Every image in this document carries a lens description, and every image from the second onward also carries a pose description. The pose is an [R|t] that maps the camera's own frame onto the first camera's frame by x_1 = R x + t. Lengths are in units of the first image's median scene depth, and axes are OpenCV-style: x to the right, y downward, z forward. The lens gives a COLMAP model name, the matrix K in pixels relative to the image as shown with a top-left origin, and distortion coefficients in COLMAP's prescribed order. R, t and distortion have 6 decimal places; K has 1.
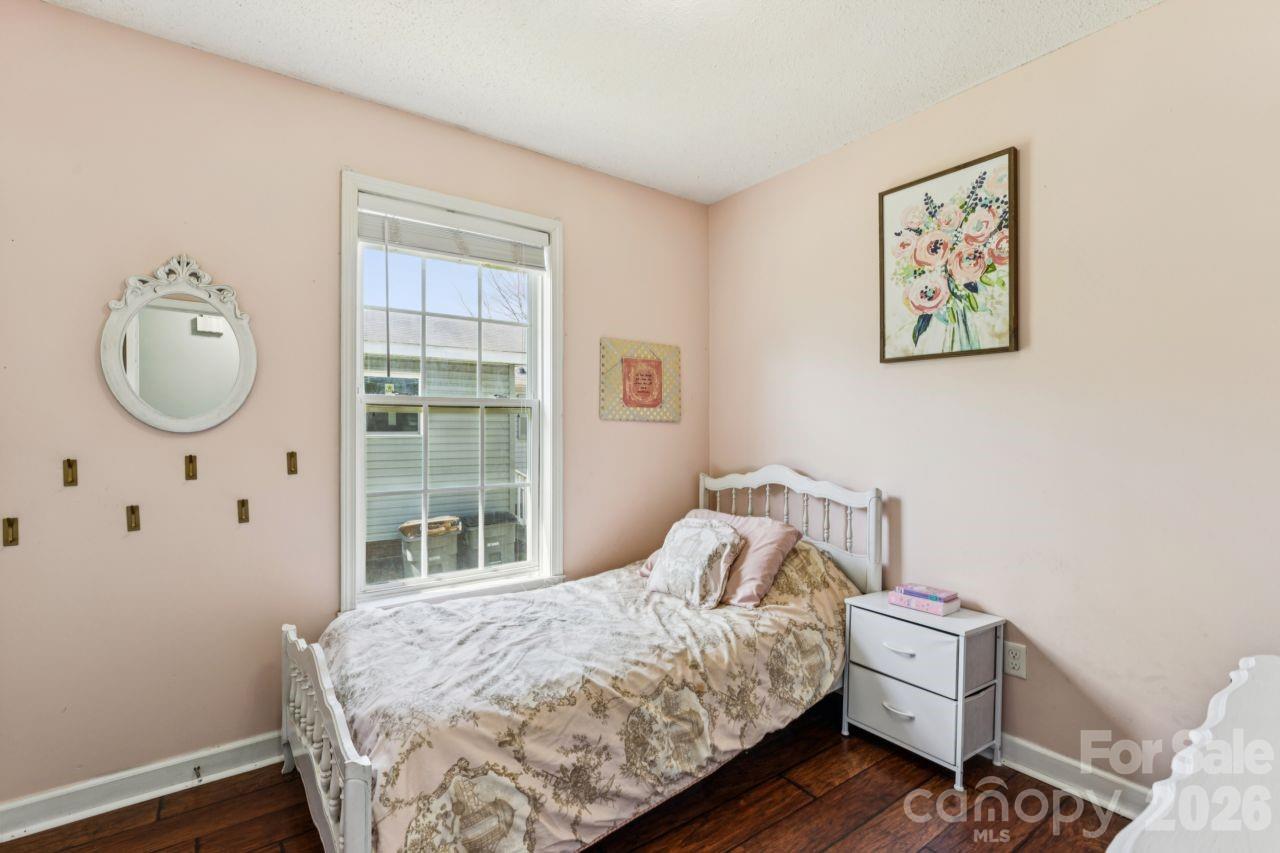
lens RADIAL K [[585.6, 0, 637.5], [0, 585.6, 435.2], [0, 0, 1]] dist [0.001488, 0.000168]
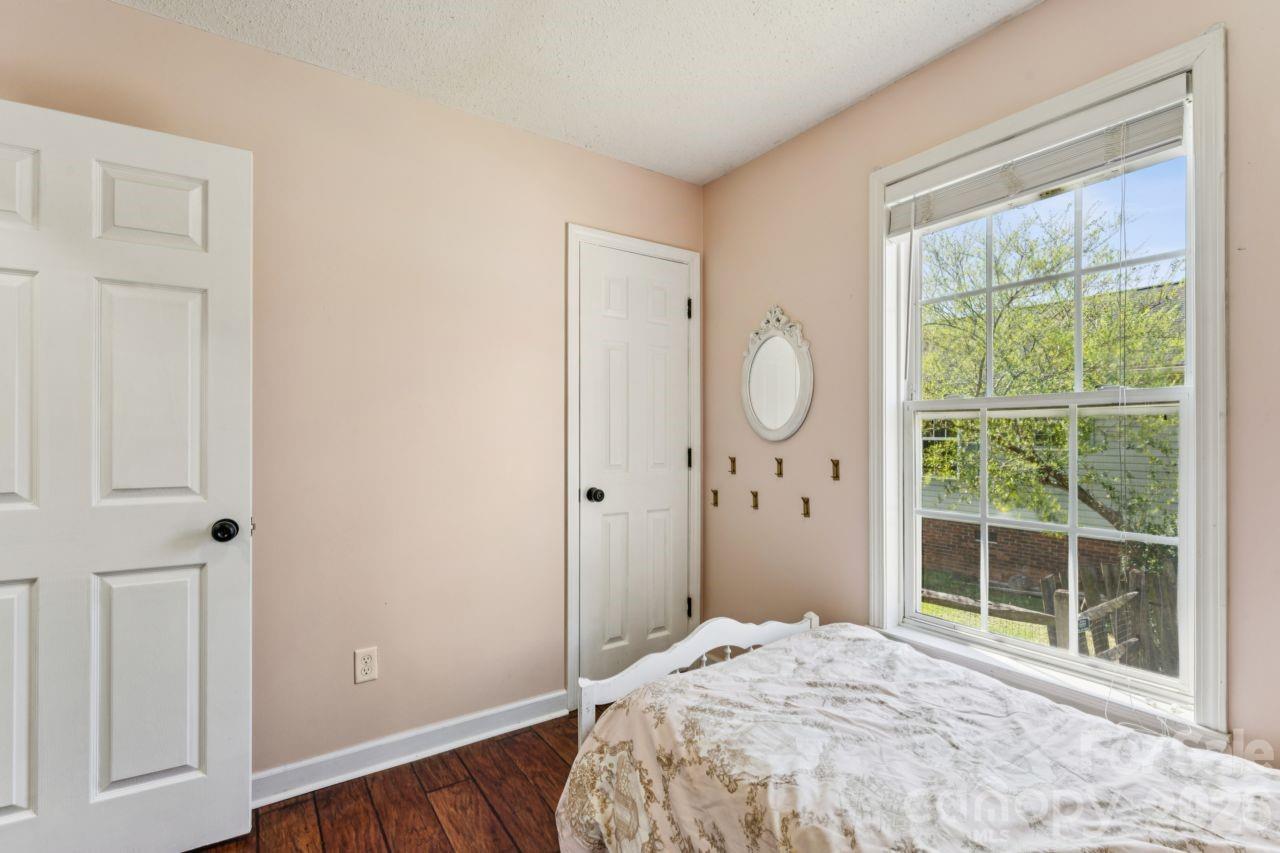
lens RADIAL K [[585.6, 0, 637.5], [0, 585.6, 435.2], [0, 0, 1]] dist [0.001488, 0.000168]
pose [[-0.040968, 0.000056, -0.999160, 0.610162], [-0.012013, 0.999928, 0.000548, -0.015506], [0.999088, 0.012025, -0.040965, 0.806737]]
